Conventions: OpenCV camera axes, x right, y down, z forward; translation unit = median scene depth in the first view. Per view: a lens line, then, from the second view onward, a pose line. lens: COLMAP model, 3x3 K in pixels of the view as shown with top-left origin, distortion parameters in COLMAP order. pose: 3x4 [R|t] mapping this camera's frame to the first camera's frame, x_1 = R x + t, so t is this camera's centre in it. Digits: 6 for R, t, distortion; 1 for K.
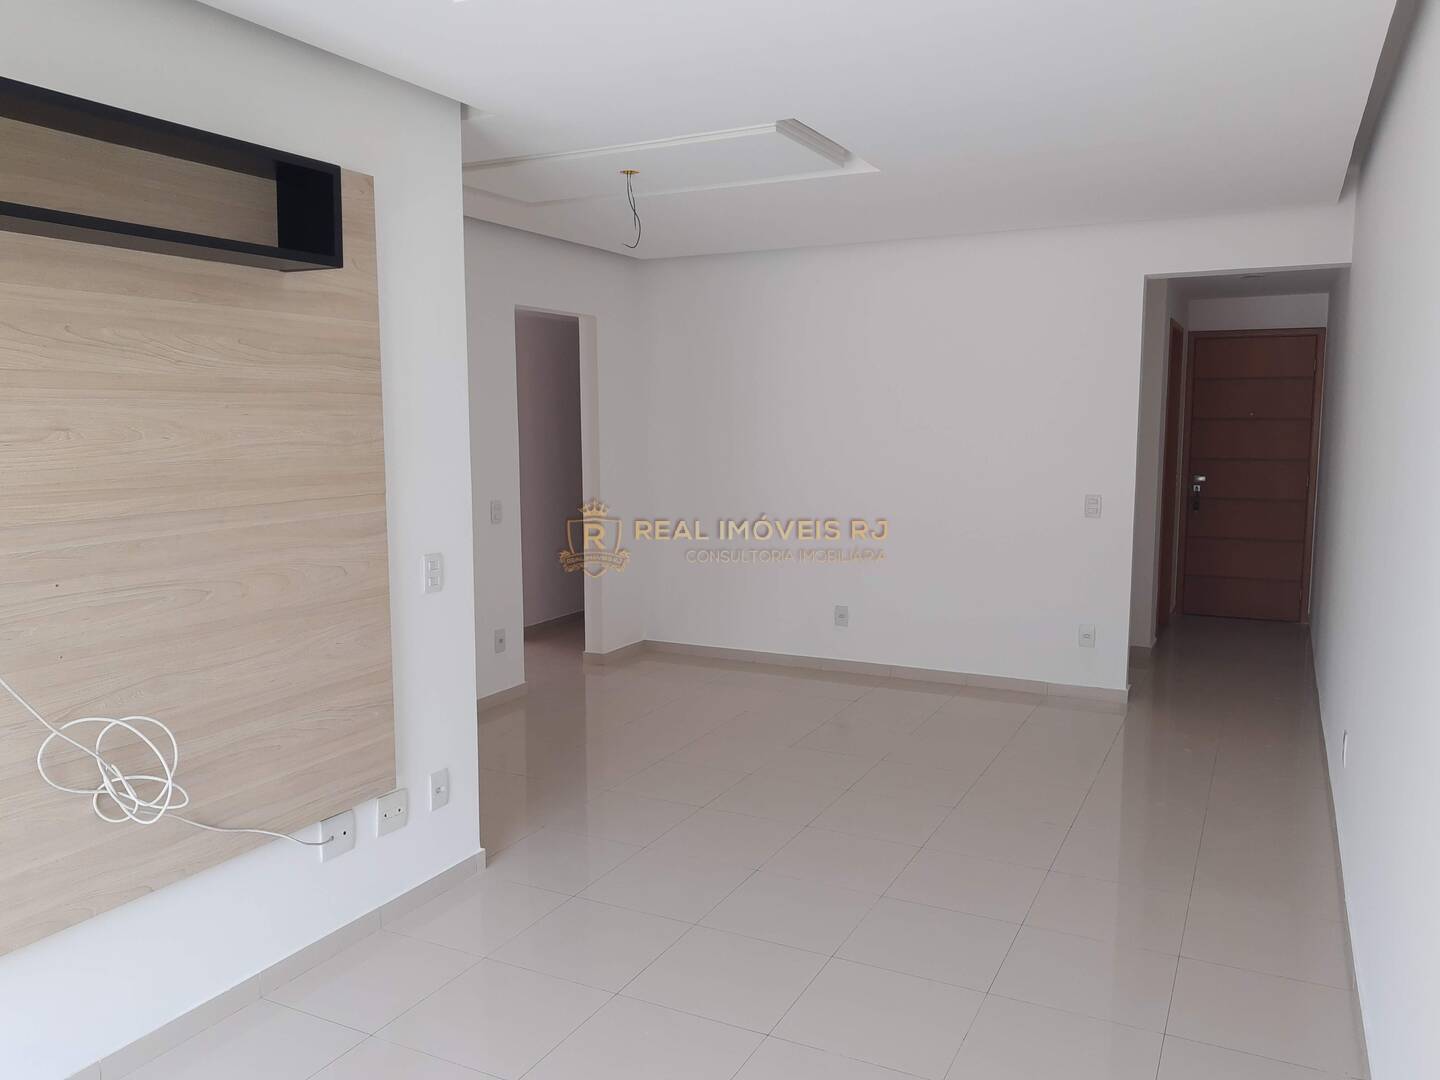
lens RADIAL K [[1097.3, 0, 716.8], [0, 1097.3, 550.5], [0, 0, 1]] dist [0.051526, -0.115473]
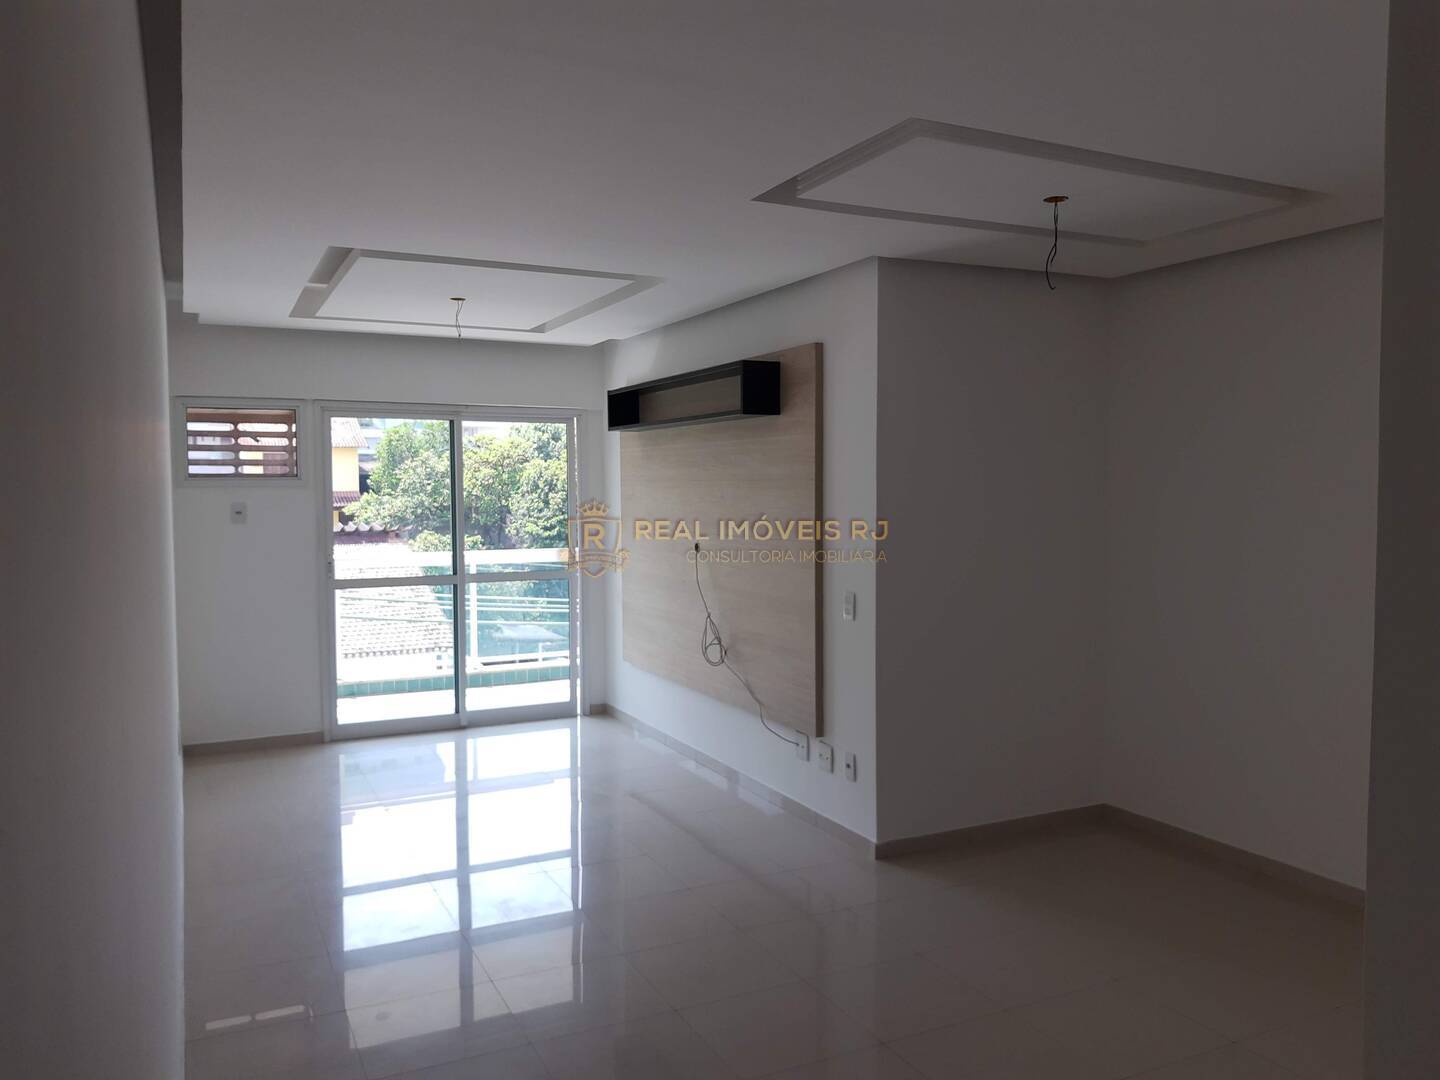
lens RADIAL K [[1099.0, 0, 740.7], [0, 1099.0, 537.0], [0, 0, 1]] dist [-0.000628, -0.001548]
pose [[-0.594516, 0.043251, -0.802919, 1.048936], [-0.090492, 0.988610, 0.120258, -0.247260], [0.798975, 0.144154, -0.583831, 1.905448]]
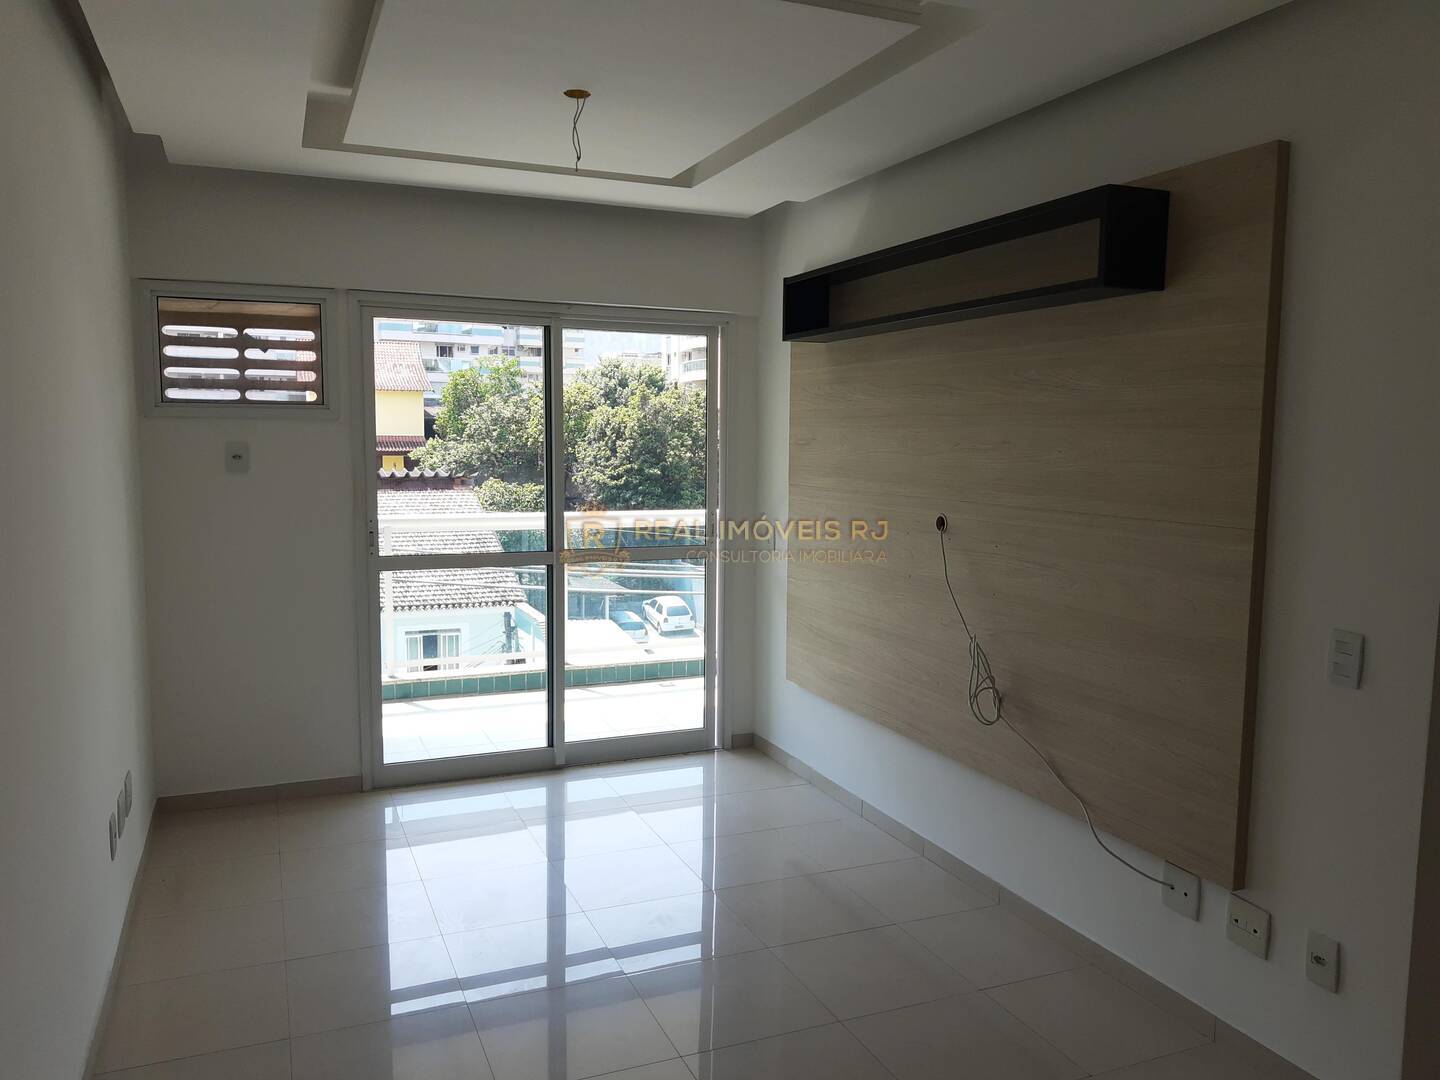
lens RADIAL K [[1097.3, 0, 716.8], [0, 1097.3, 550.5], [0, 0, 1]] dist [0.051526, -0.115473]
pose [[-0.654385, 0.075721, -0.752360, 0.598119], [-0.097906, 0.978113, 0.183598, -0.154955], [0.749796, 0.193805, -0.632650, 1.279861]]
